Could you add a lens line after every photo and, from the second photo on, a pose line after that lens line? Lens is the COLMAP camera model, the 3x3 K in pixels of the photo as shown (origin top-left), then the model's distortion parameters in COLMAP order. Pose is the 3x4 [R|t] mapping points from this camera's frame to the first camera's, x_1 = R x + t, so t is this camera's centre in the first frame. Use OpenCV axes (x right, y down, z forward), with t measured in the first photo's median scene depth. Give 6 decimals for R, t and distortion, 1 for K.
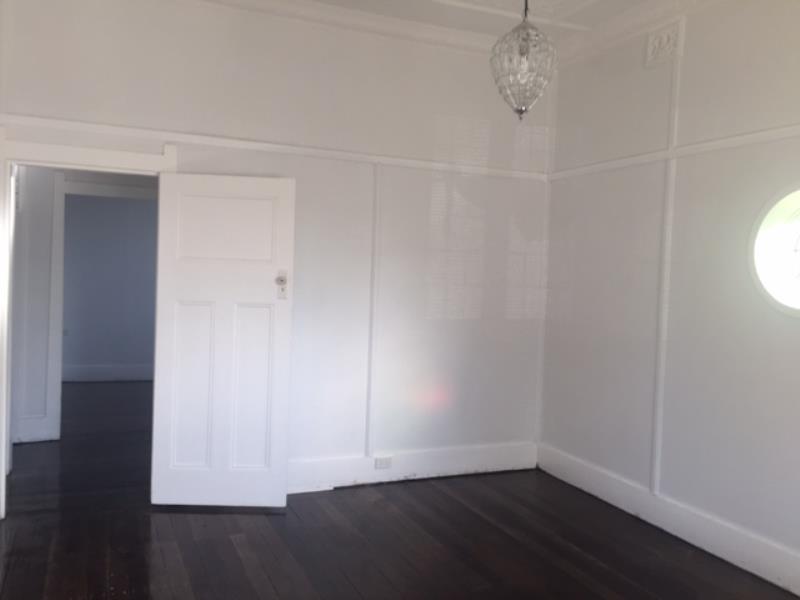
lens RADIAL K [[676.8, 0, 404.2], [0, 676.8, 301.3], [0, 0, 1]] dist [0.037662, -0.016178]
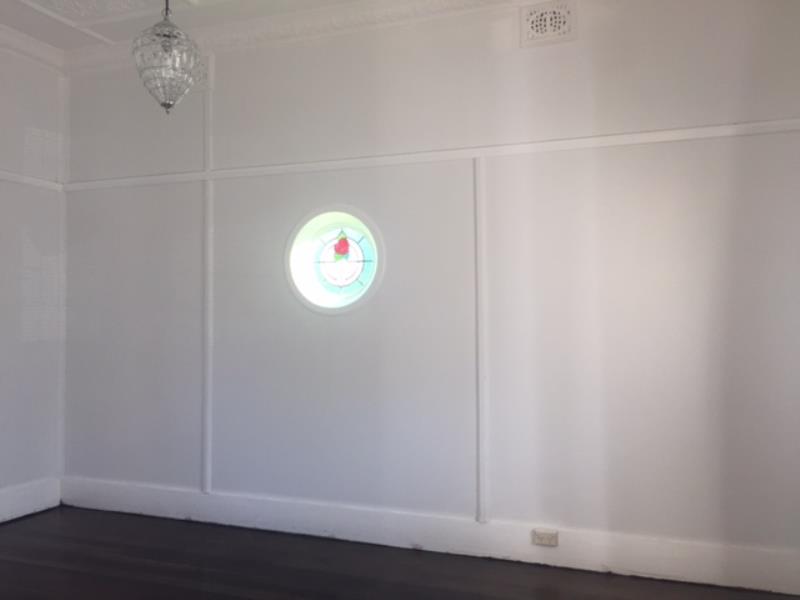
lens RADIAL K [[676.8, 0, 404.2], [0, 676.8, 301.3], [0, 0, 1]] dist [0.037662, -0.016178]
pose [[0.697605, -0.018840, 0.716235, -0.173896], [0.057312, 0.997918, -0.029572, 0.035840], [-0.714187, 0.061679, 0.697232, 0.024985]]
